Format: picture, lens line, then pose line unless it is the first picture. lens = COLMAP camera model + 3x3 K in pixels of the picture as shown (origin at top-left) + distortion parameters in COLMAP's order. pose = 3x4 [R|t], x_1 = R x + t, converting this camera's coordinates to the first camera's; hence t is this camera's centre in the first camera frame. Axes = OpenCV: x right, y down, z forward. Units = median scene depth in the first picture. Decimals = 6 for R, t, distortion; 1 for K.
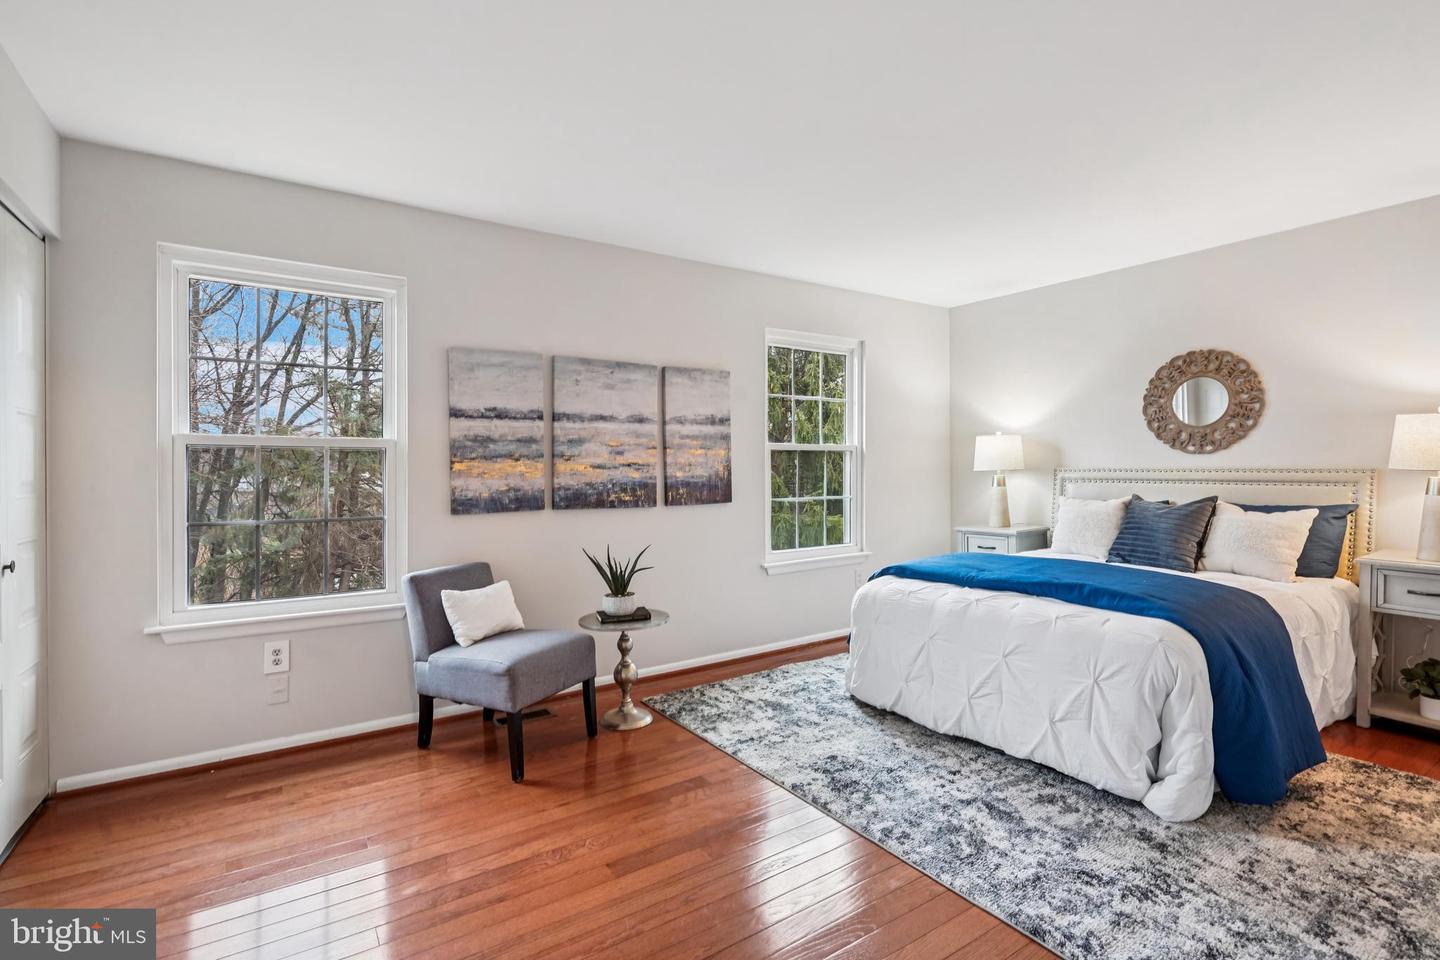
lens RADIAL K [[670.4, 0, 730.6], [0, 670.4, 473.6], [0, 0, 1]] dist [-0.005827, 0.002305]
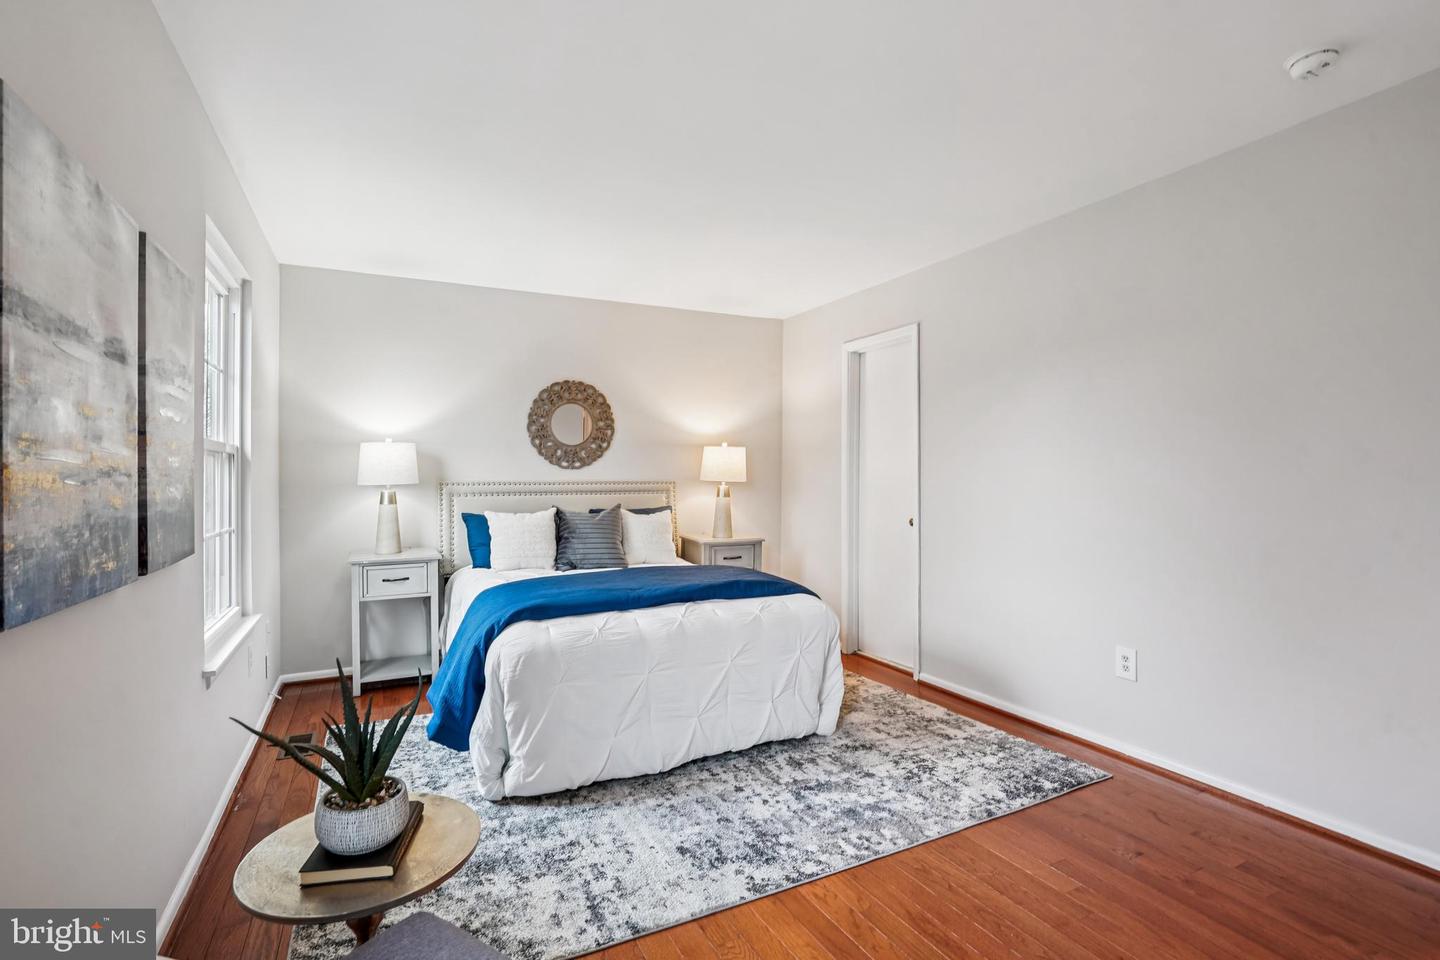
lens RADIAL K [[670.4, 0, 733.0], [0, 670.4, 472.0], [0, 0, 1]] dist [-0.005827, 0.002305]
pose [[0.137820, 0.011925, 0.990385, -0.655567], [0.013997, 0.999804, -0.013986, -0.006016], [-0.990358, 0.015790, 0.137626, 0.874151]]
